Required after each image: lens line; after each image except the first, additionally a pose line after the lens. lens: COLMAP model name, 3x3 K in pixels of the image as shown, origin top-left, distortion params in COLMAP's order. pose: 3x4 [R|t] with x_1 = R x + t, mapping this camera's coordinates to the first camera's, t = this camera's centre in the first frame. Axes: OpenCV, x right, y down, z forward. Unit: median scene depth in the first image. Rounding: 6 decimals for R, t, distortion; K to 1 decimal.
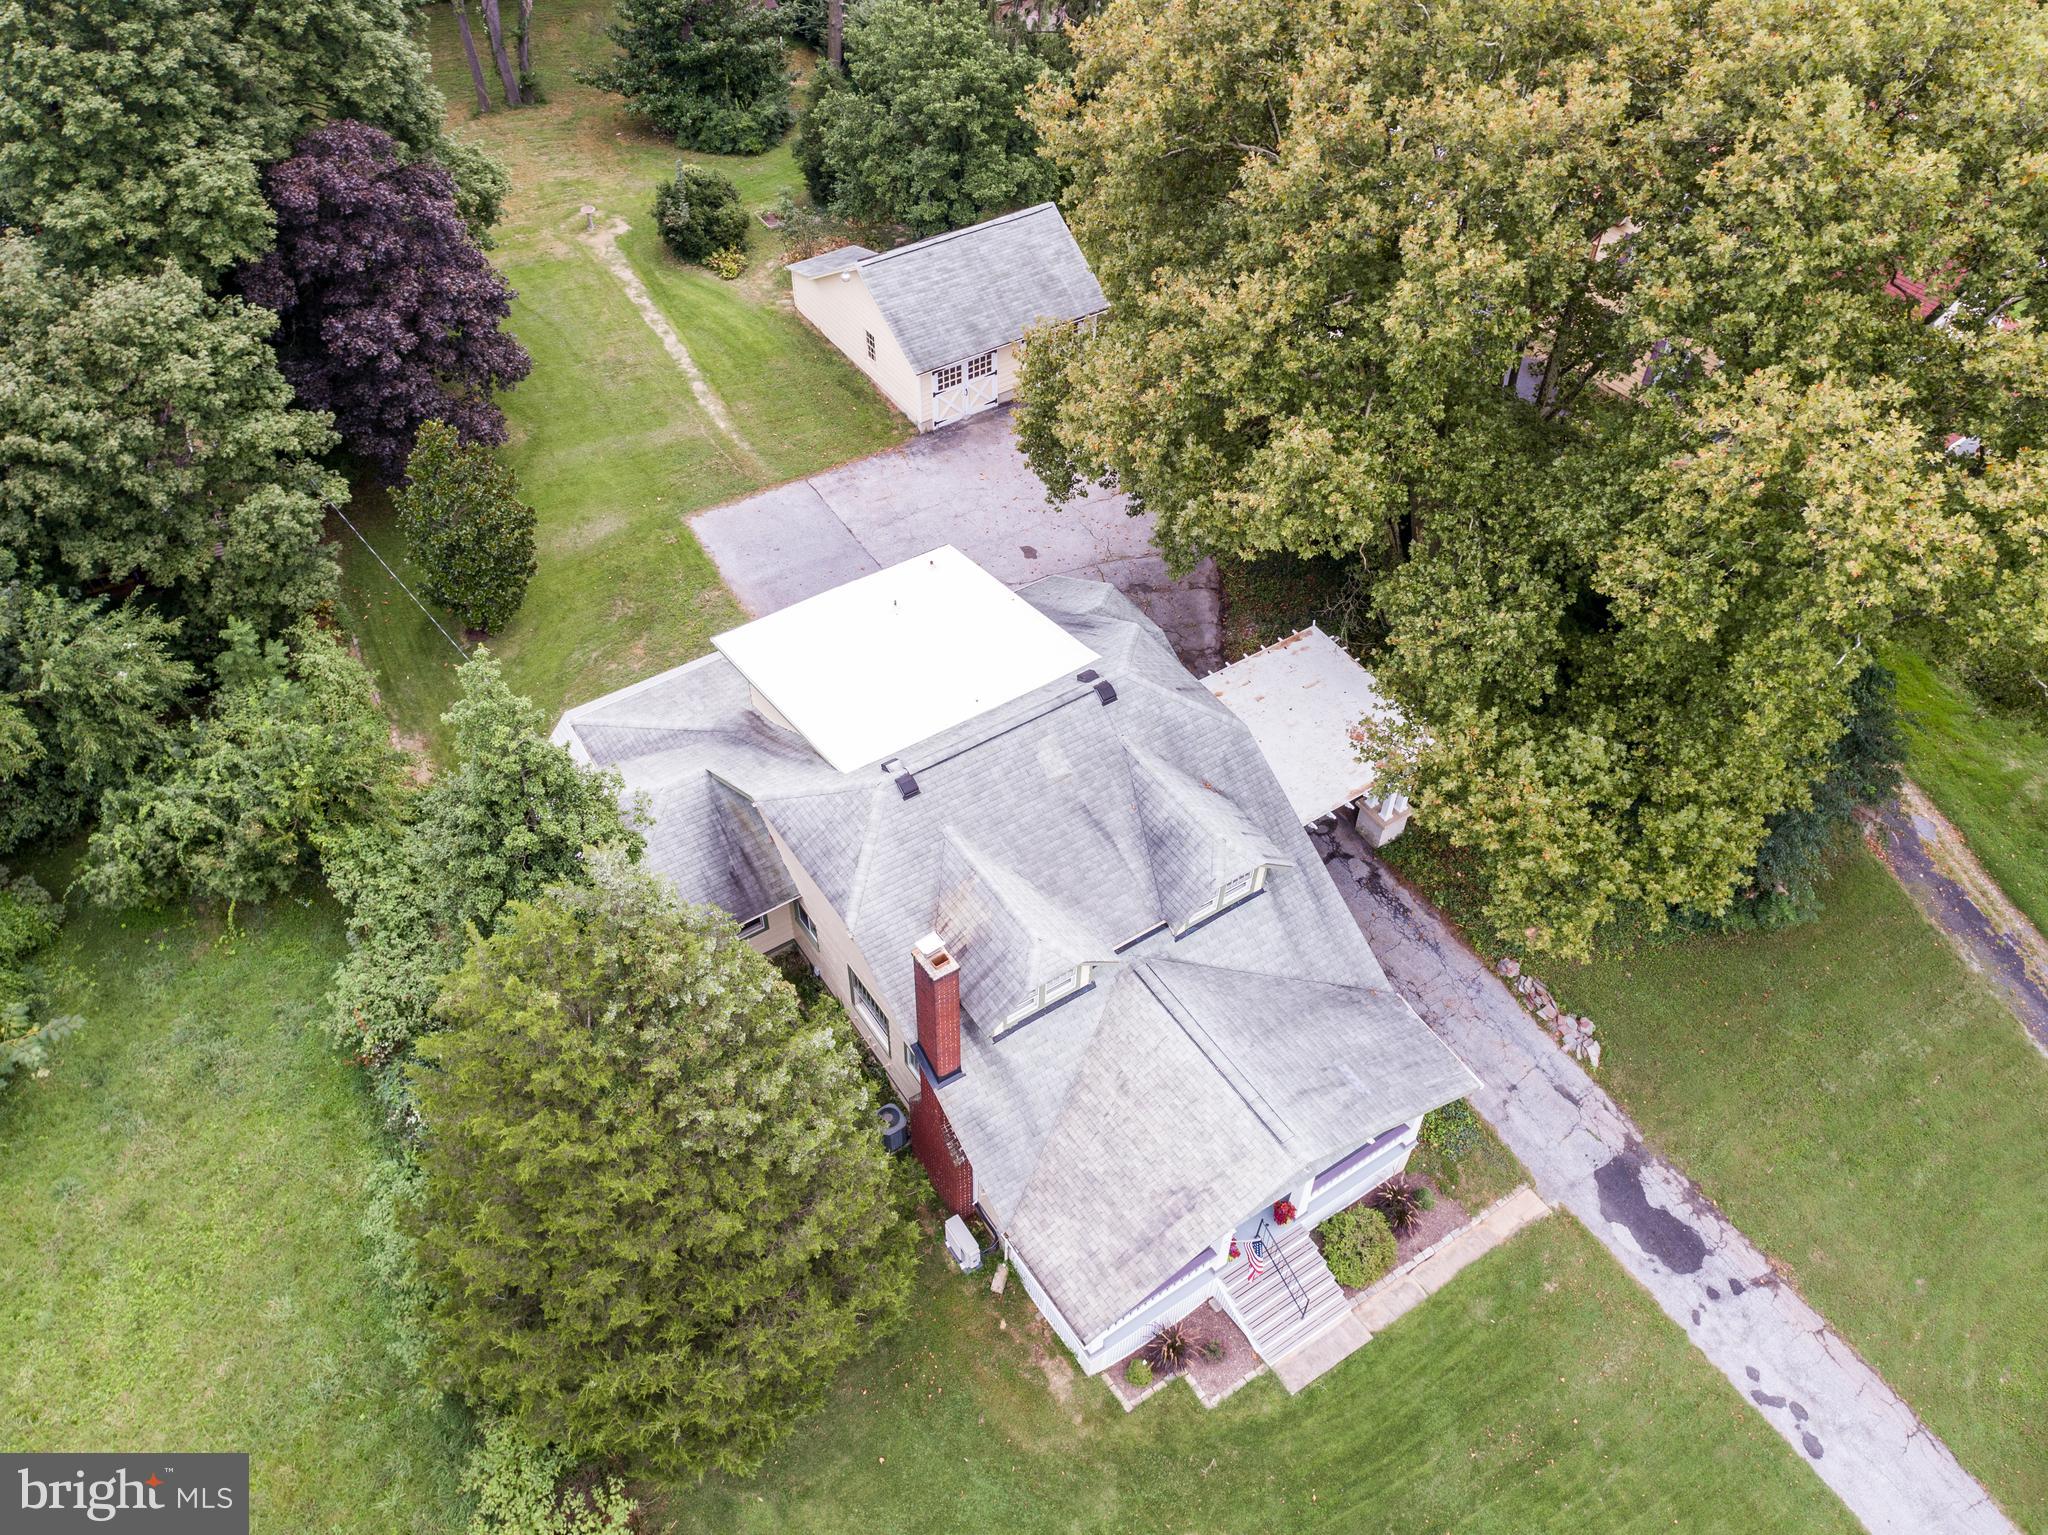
lens RADIAL K [[1486.0, 0, 999.1], [0, 1486.0, 813.4], [0, 0, 1]] dist [-0.004338, -0.001768]
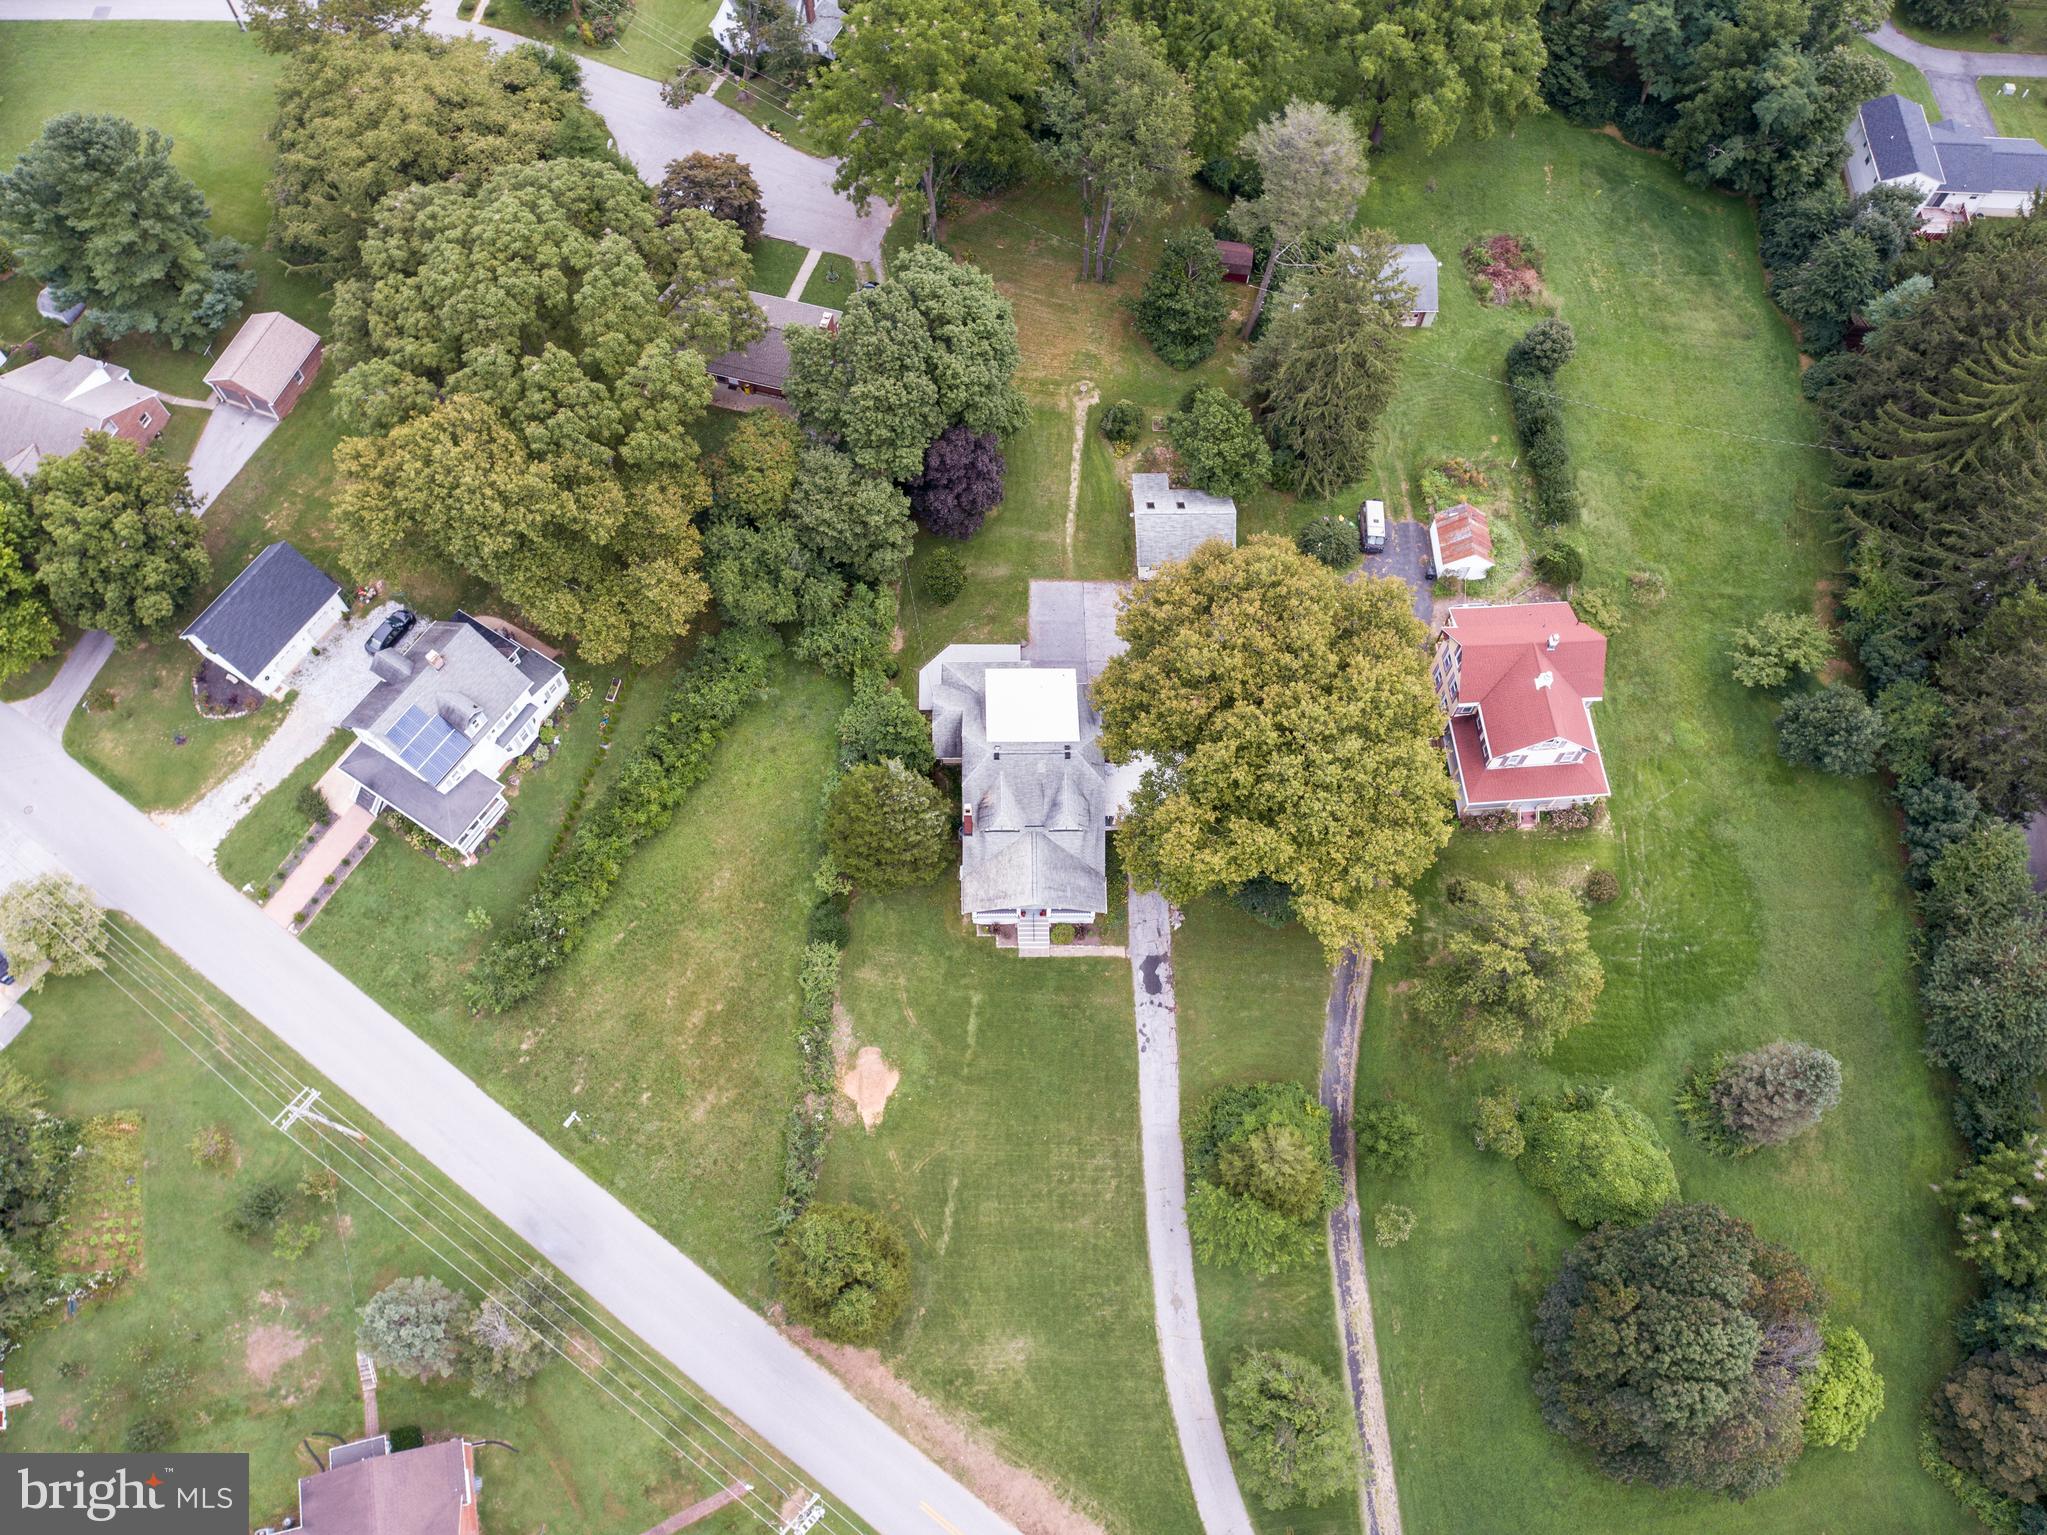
lens RADIAL K [[1543.4, 0, 1023.5], [0, 1543.4, 767.5], [0, 0, 1]] dist [-0.002420, -0.000455]
pose [[0.840952, 0.488787, -0.232138, 0.756889], [-0.402786, 0.851923, 0.334651, -1.105332], [0.361337, -0.187924, 0.913302, -2.043155]]
